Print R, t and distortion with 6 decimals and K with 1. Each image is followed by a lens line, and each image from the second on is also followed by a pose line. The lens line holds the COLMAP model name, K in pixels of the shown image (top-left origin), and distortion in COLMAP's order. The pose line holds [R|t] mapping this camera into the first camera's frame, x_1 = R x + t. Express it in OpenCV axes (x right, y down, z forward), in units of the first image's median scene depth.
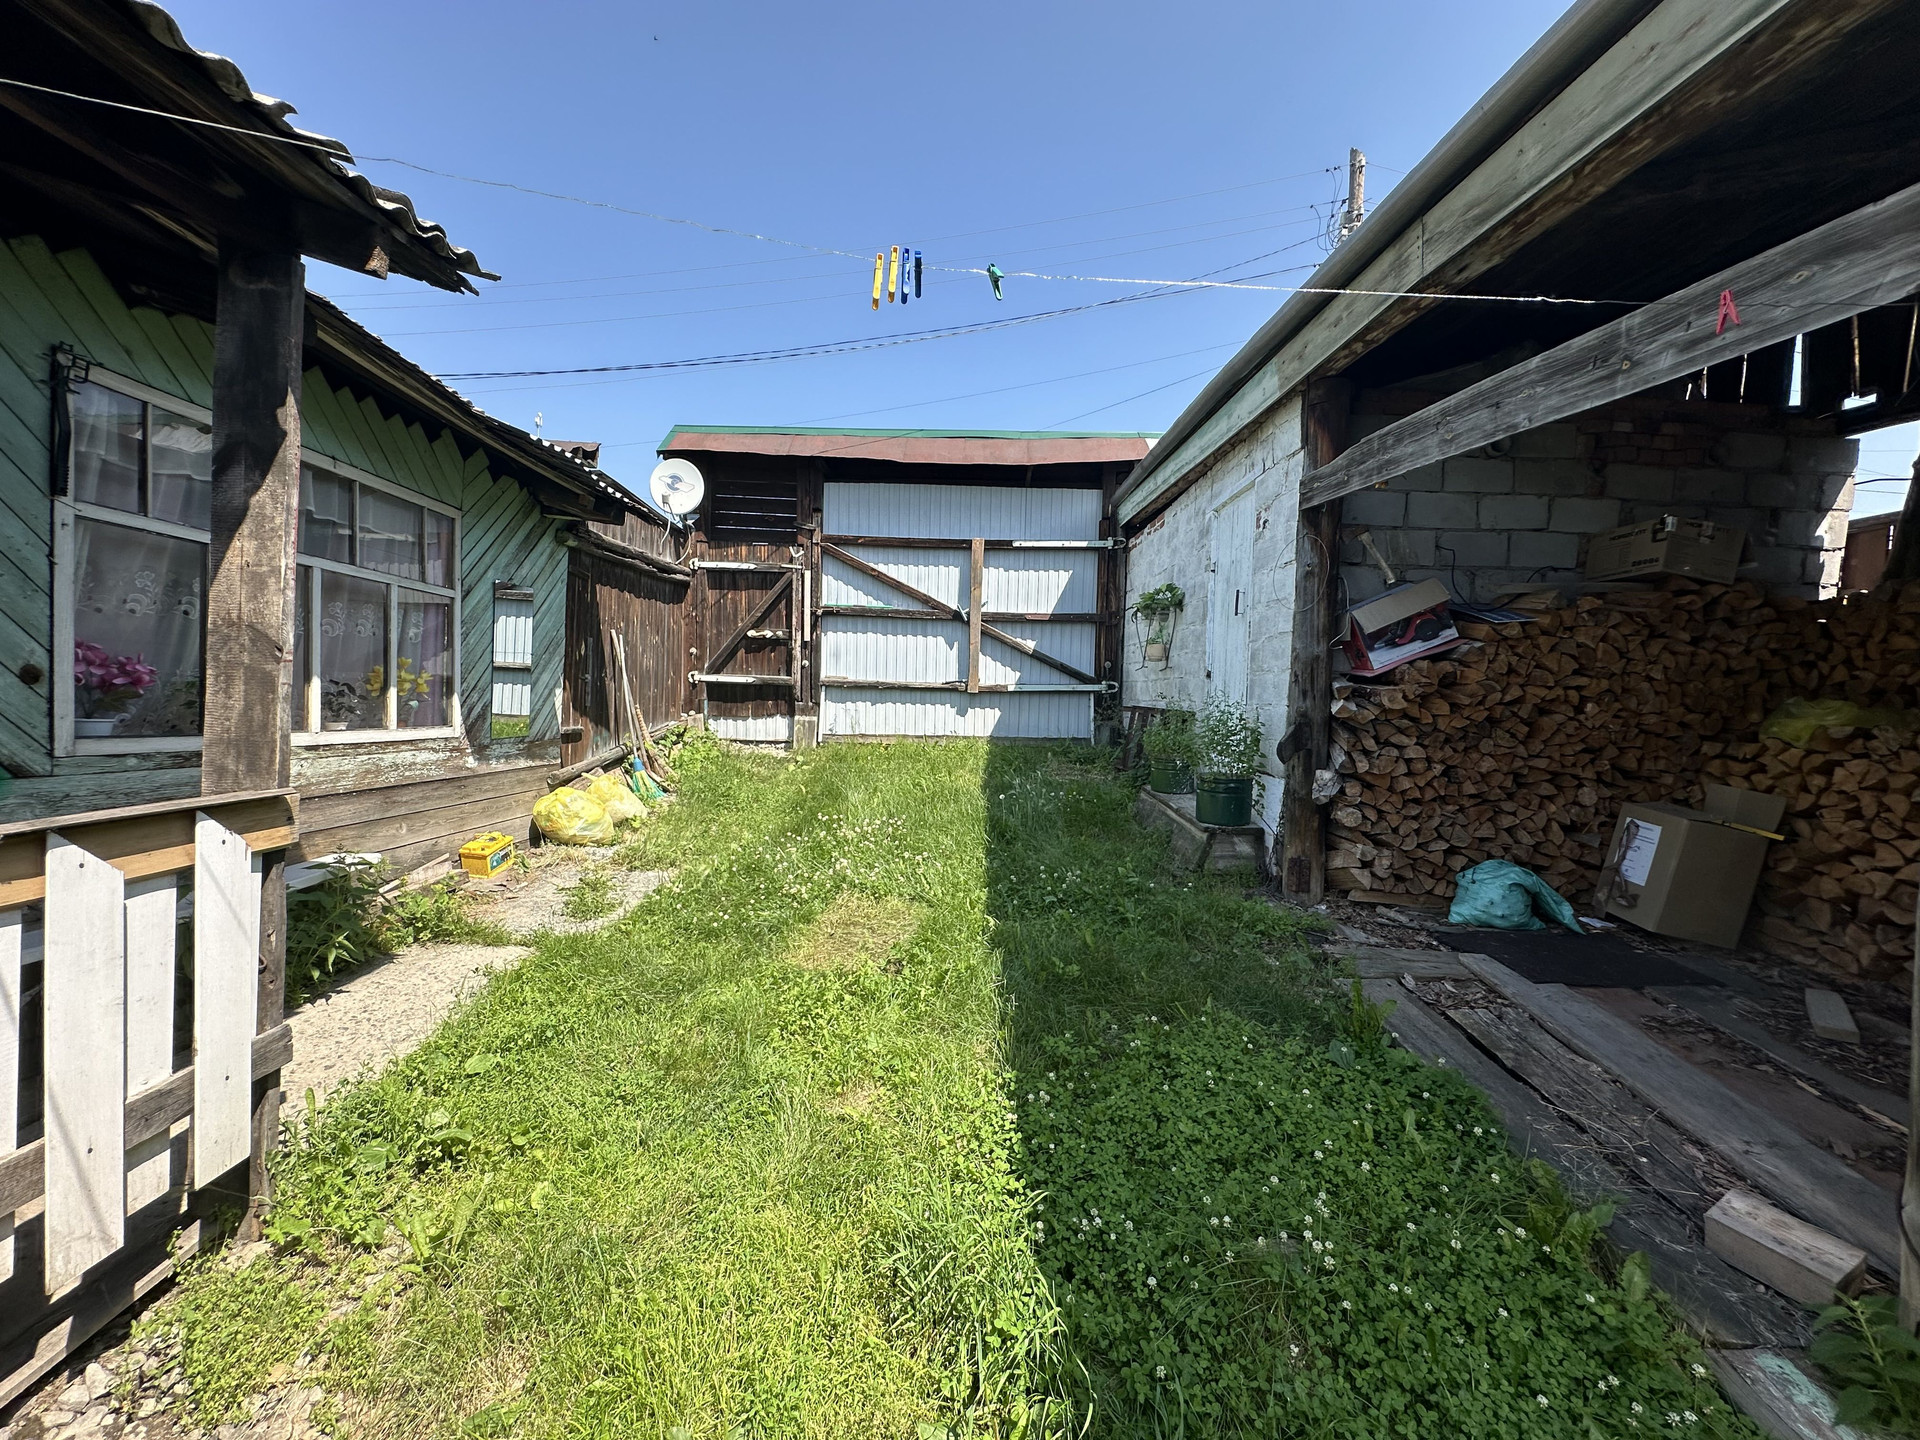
lens RADIAL K [[773.4, 0, 958.1], [0, 773.4, 718.1], [0, 0, 1]] dist [-0.000243, 0.000014]
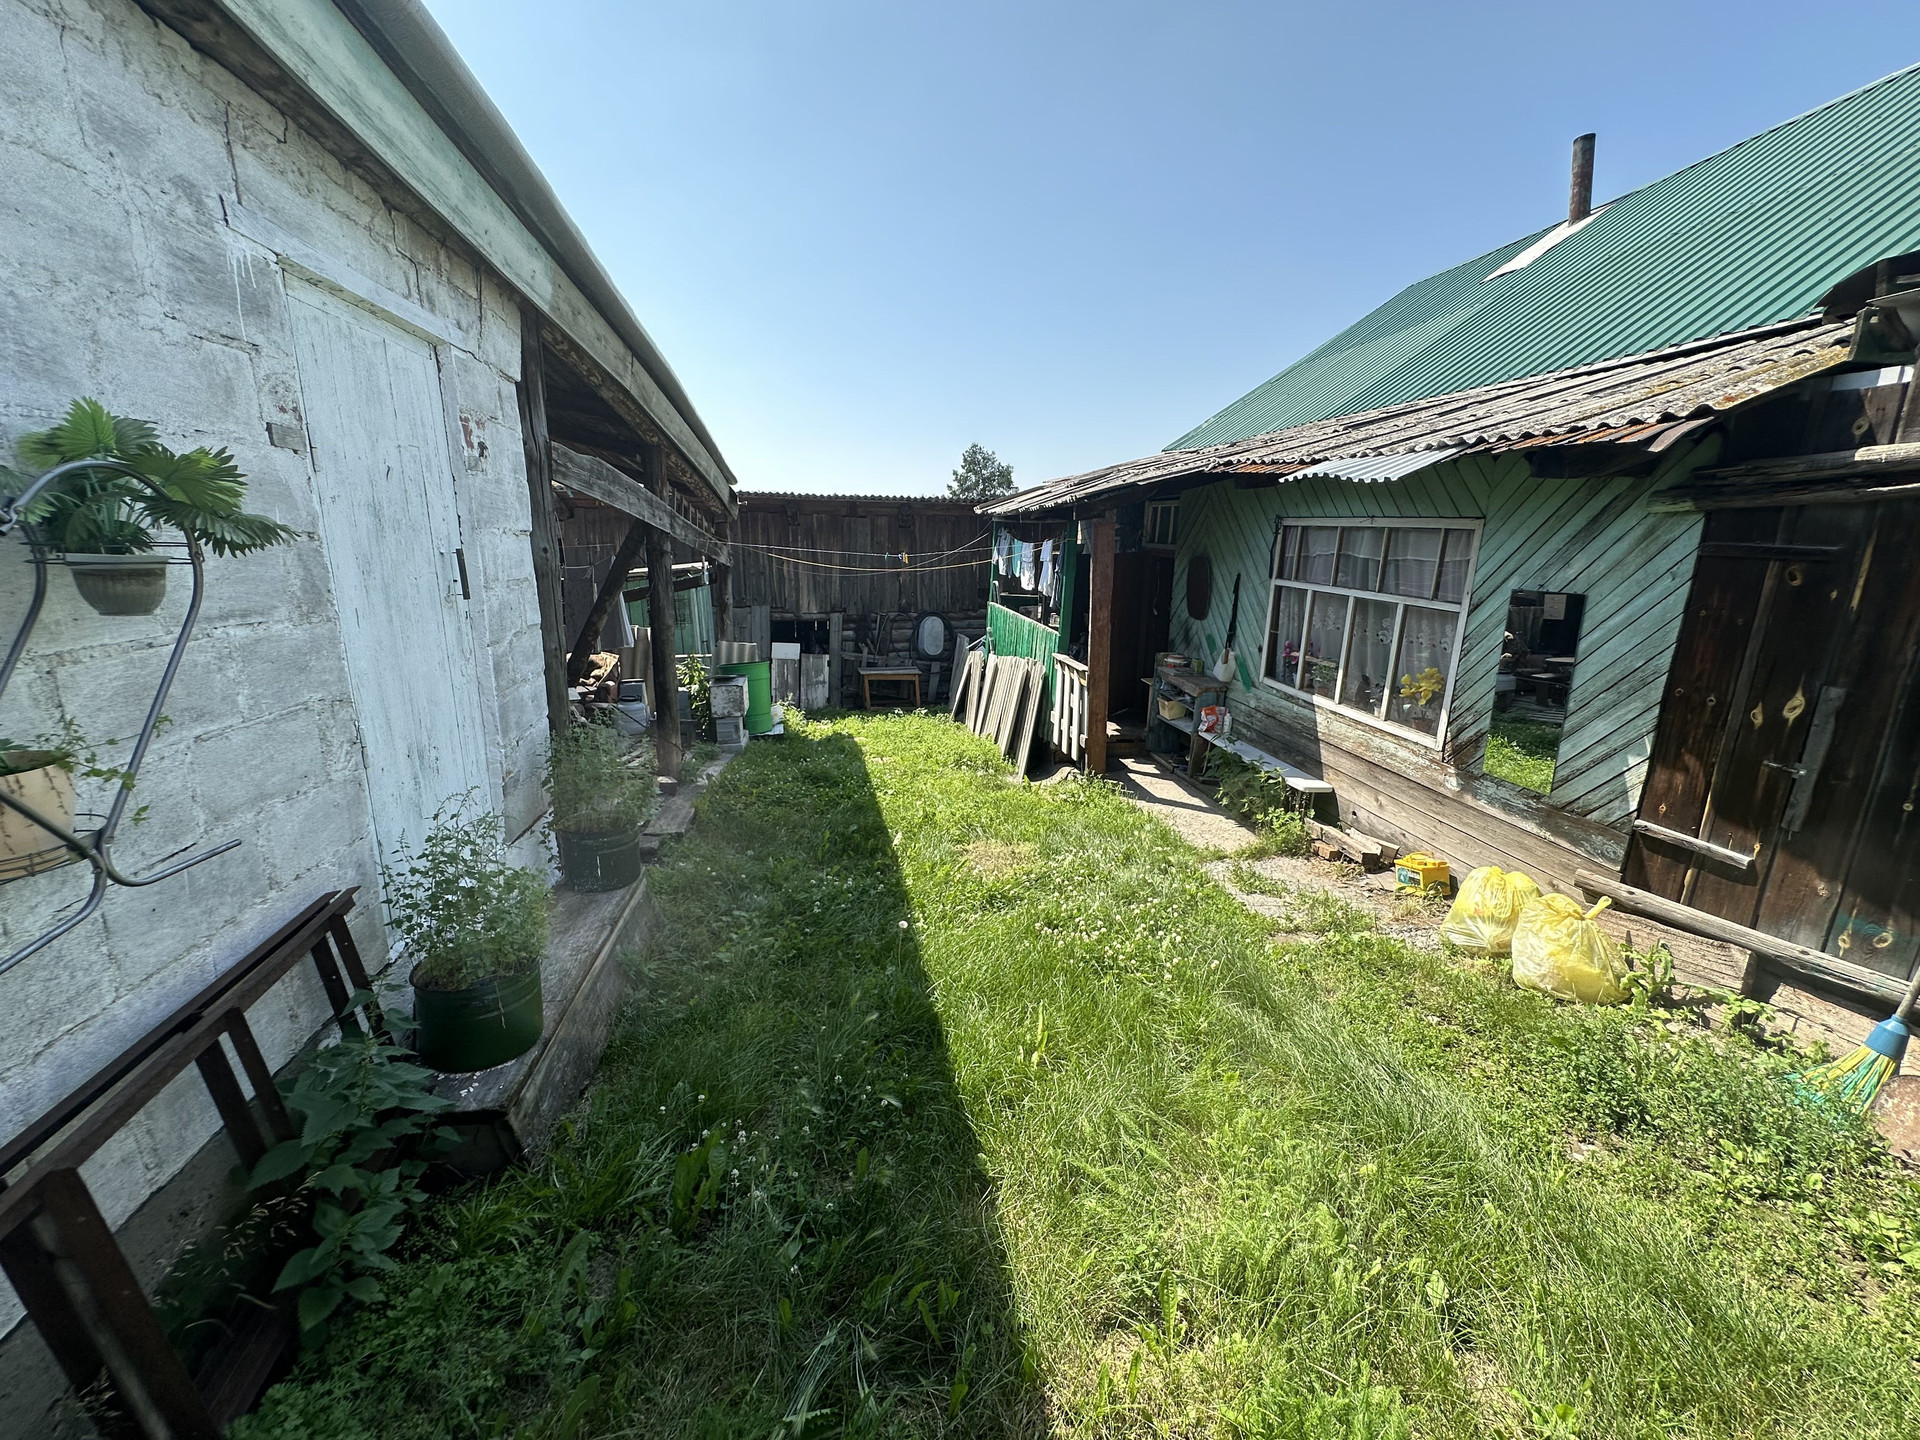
lens RADIAL K [[773.4, 0, 964.3], [0, 773.4, 708.3], [0, 0, 1]] dist [-0.000243, 0.000014]
pose [[-0.984812, 0.000046, -0.173624, 0.132660], [-0.042565, 0.969419, 0.241693, -0.247258], [0.168326, 0.245413, -0.954693, 1.853422]]
